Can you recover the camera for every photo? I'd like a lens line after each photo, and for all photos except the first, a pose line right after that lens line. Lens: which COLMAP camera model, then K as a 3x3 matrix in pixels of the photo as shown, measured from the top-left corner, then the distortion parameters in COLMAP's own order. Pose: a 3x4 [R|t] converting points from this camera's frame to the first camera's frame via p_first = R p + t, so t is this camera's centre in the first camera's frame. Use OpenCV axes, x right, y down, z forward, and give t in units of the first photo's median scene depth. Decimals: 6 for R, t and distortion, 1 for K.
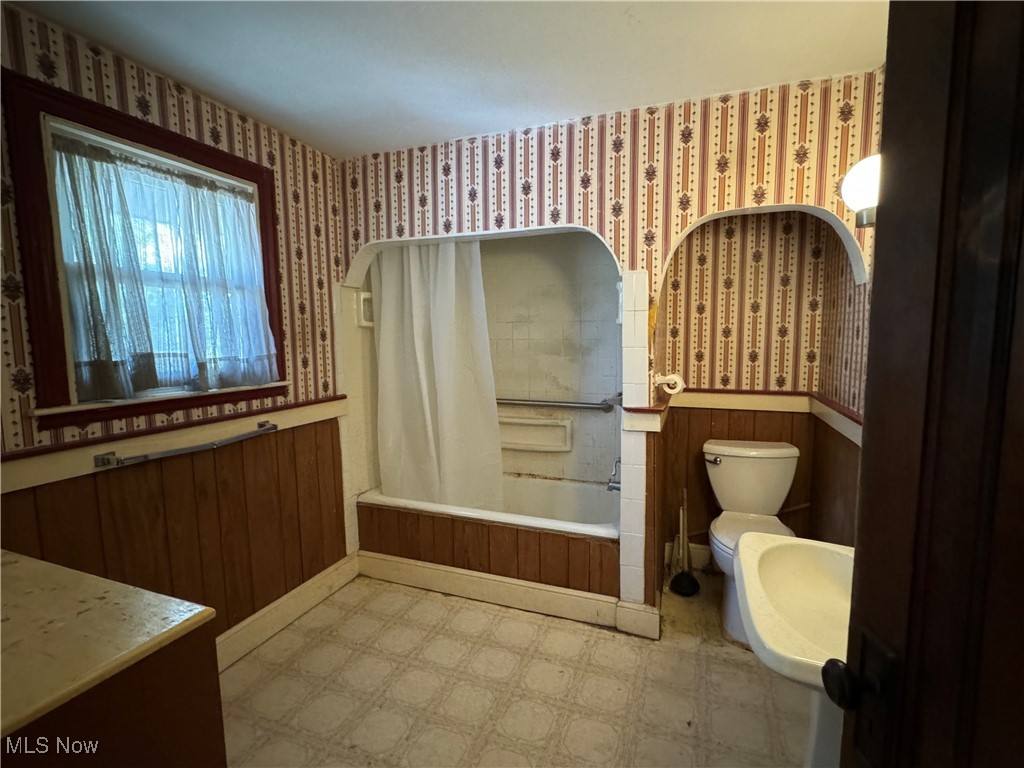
lens RADIAL K [[489.4, 0, 511.6], [0, 489.4, 389.0], [0, 0, 1]] dist [0.001801, -0.000816]
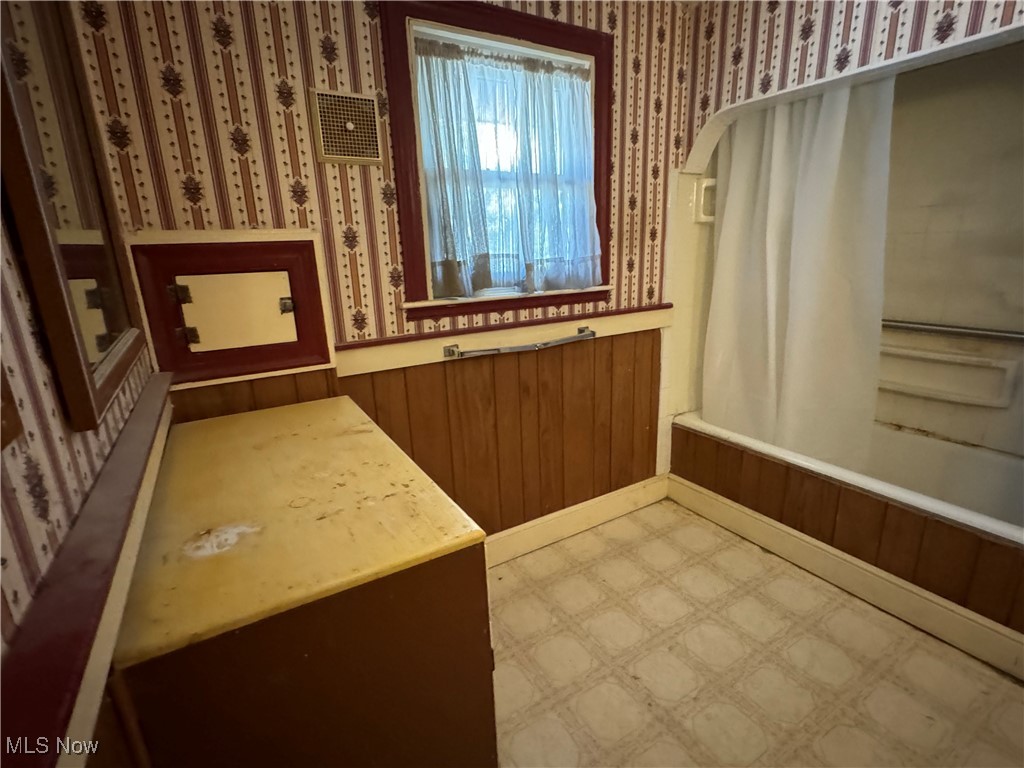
lens RADIAL K [[489.4, 0, 511.7], [0, 489.4, 384.1], [0, 0, 1]] dist [0.001801, -0.000816]
pose [[0.790671, 0.146386, -0.594484, -0.024964], [-0.041640, 0.981605, 0.186329, 0.002292], [0.610824, -0.122571, 0.782222, 0.135124]]
